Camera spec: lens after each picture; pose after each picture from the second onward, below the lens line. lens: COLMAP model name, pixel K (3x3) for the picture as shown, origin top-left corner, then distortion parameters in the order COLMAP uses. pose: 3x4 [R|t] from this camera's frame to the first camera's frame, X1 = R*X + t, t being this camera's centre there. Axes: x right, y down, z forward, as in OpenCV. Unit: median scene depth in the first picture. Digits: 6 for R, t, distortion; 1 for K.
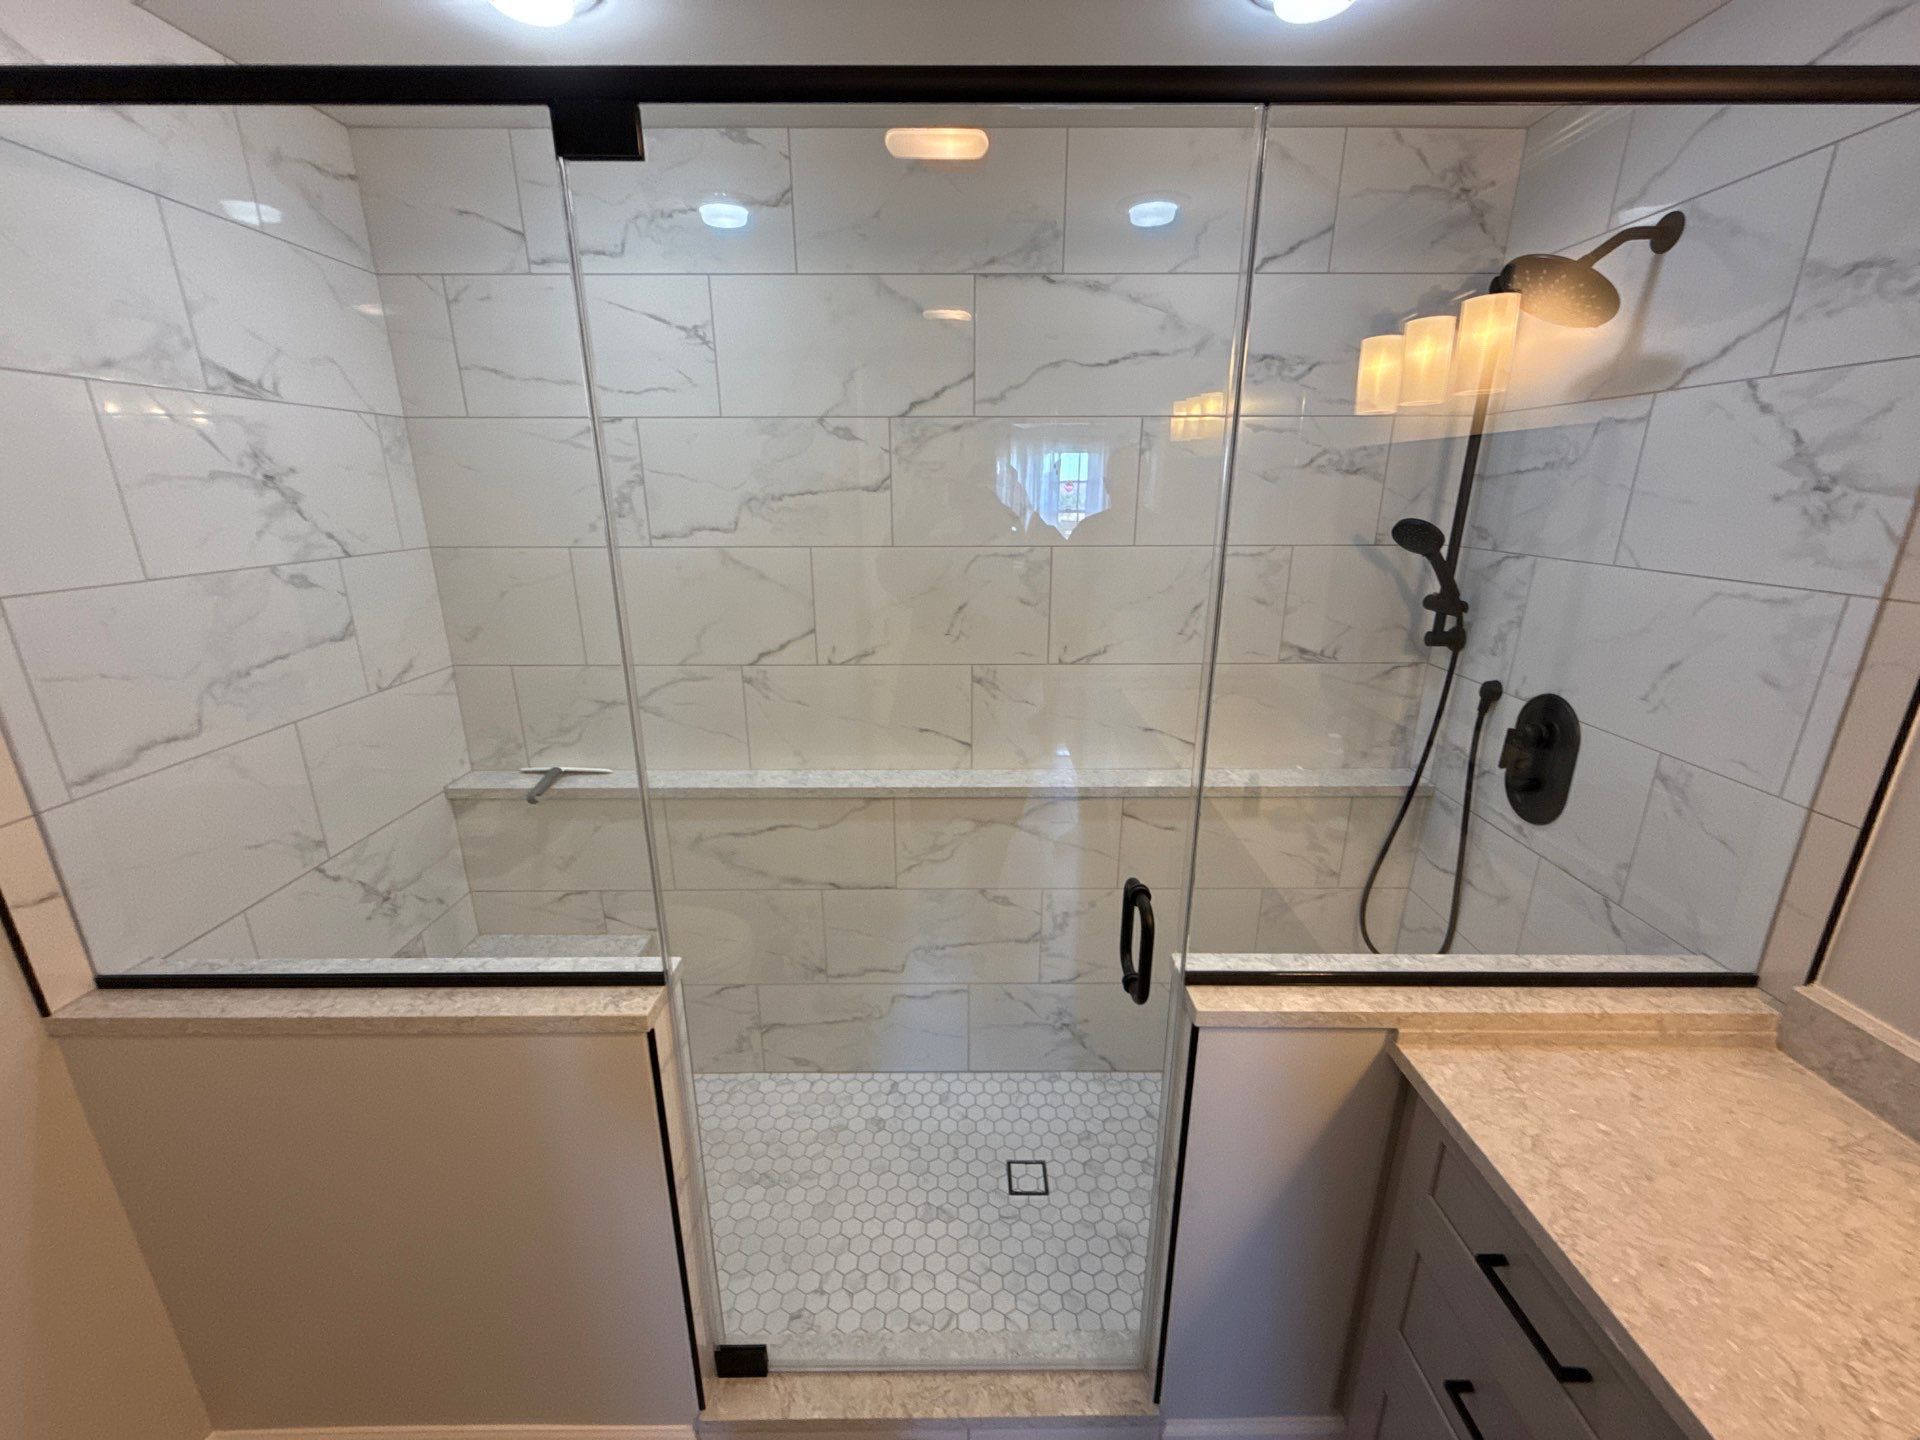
lens RADIAL K [[766.4, 0, 958.8], [0, 766.4, 719.4], [0, 0, 1]] dist [-0.000332, 0.000261]
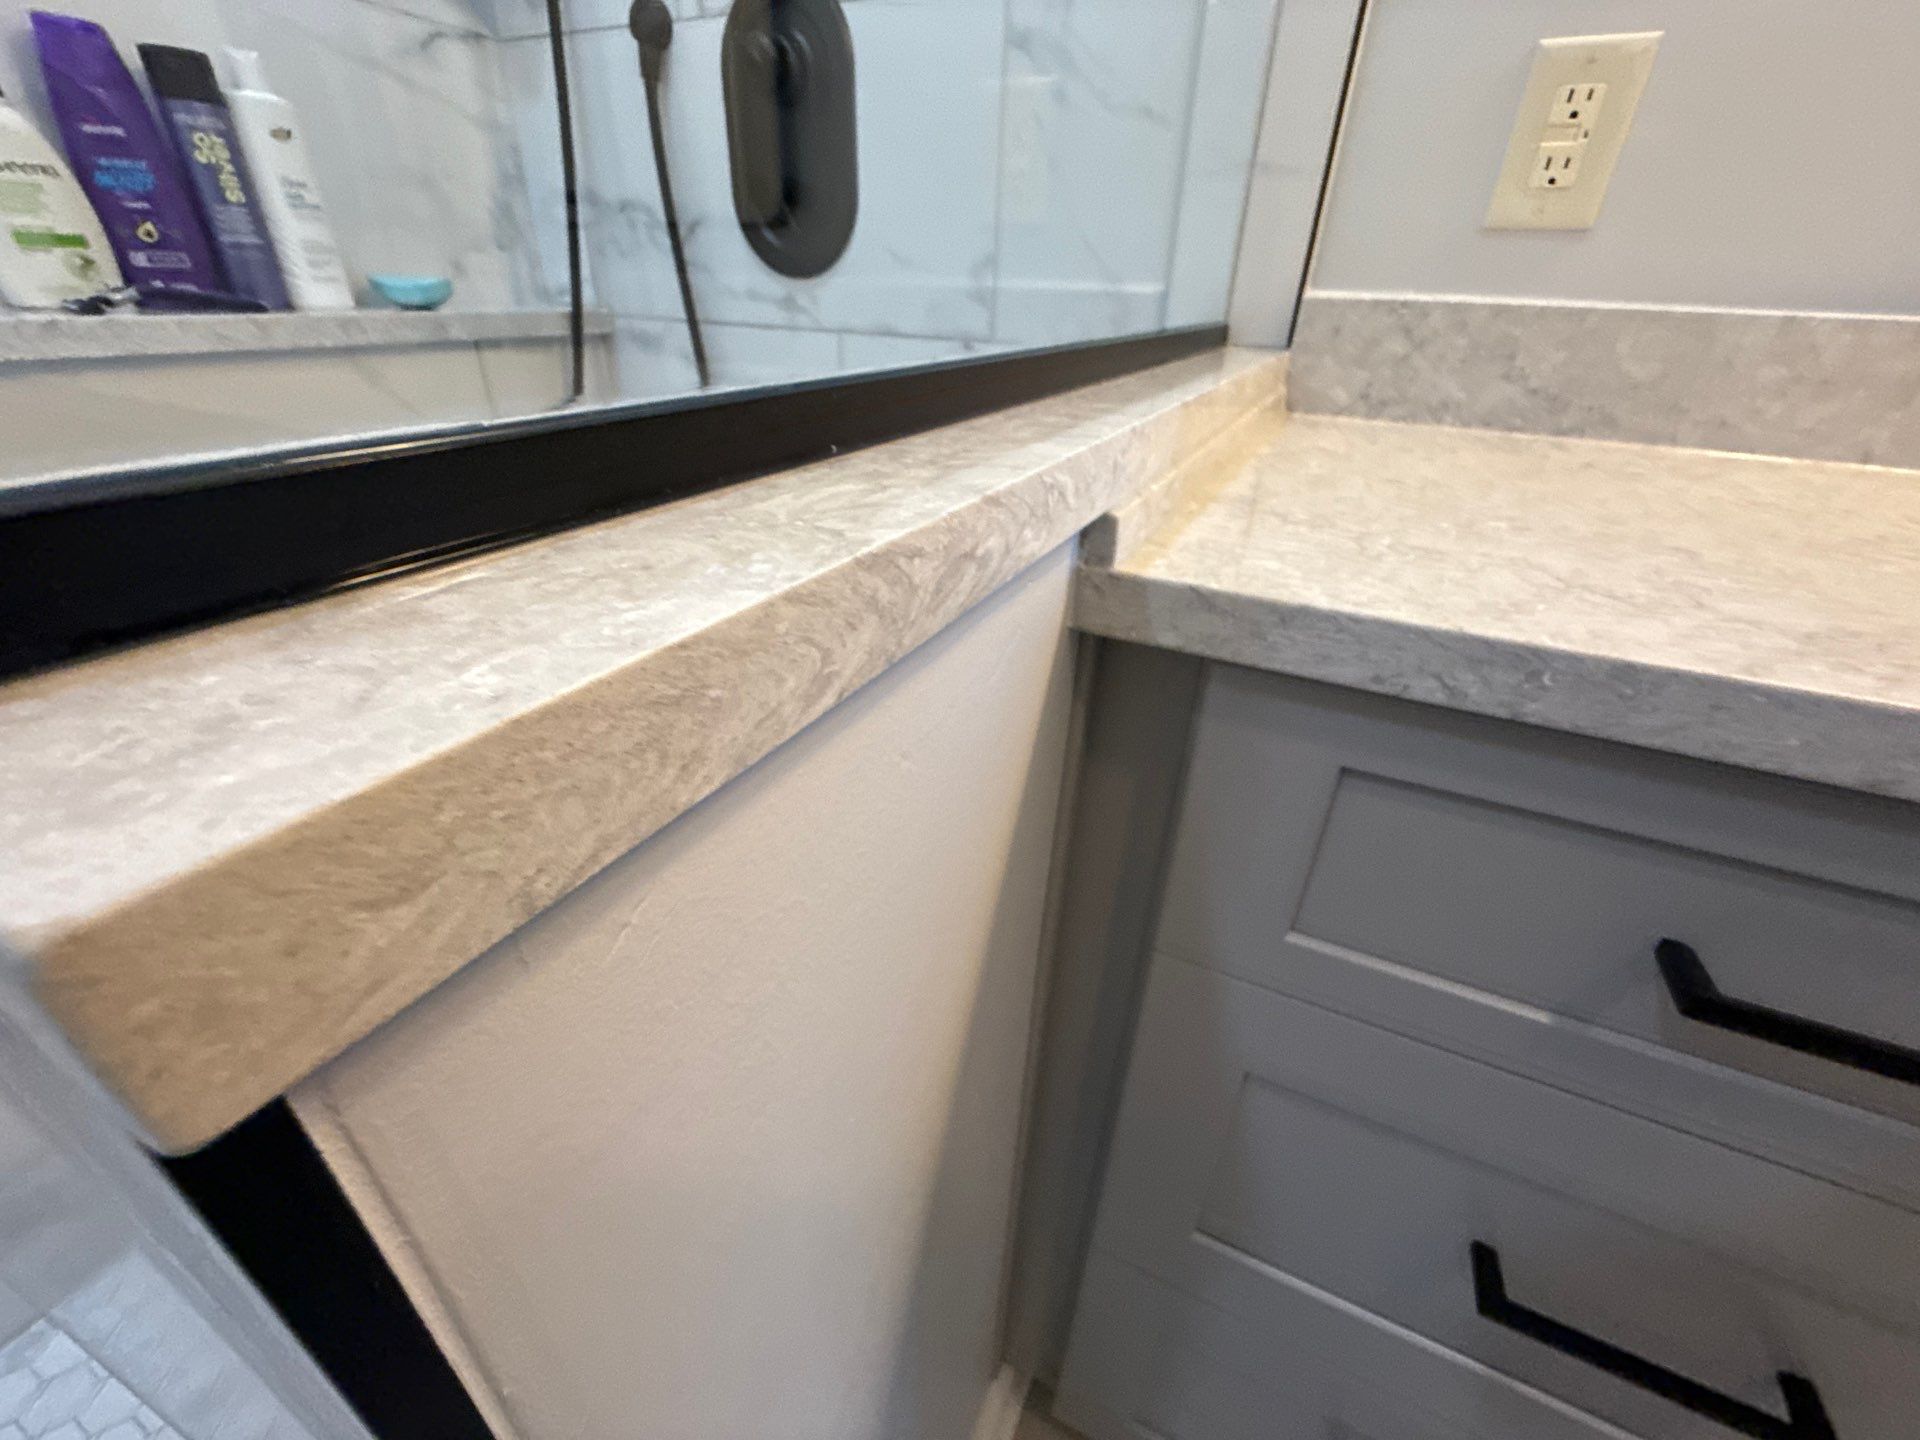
lens RADIAL K [[780.3, 0, 963.5], [0, 780.3, 717.0], [0, 0, 1]] dist [-0.000589, -0.000459]
pose [[0.435620, -0.423435, 0.794316, 0.187145], [0.228298, 0.905565, 0.357536, 0.222847], [-0.870698, 0.025591, 0.491152, 0.564358]]
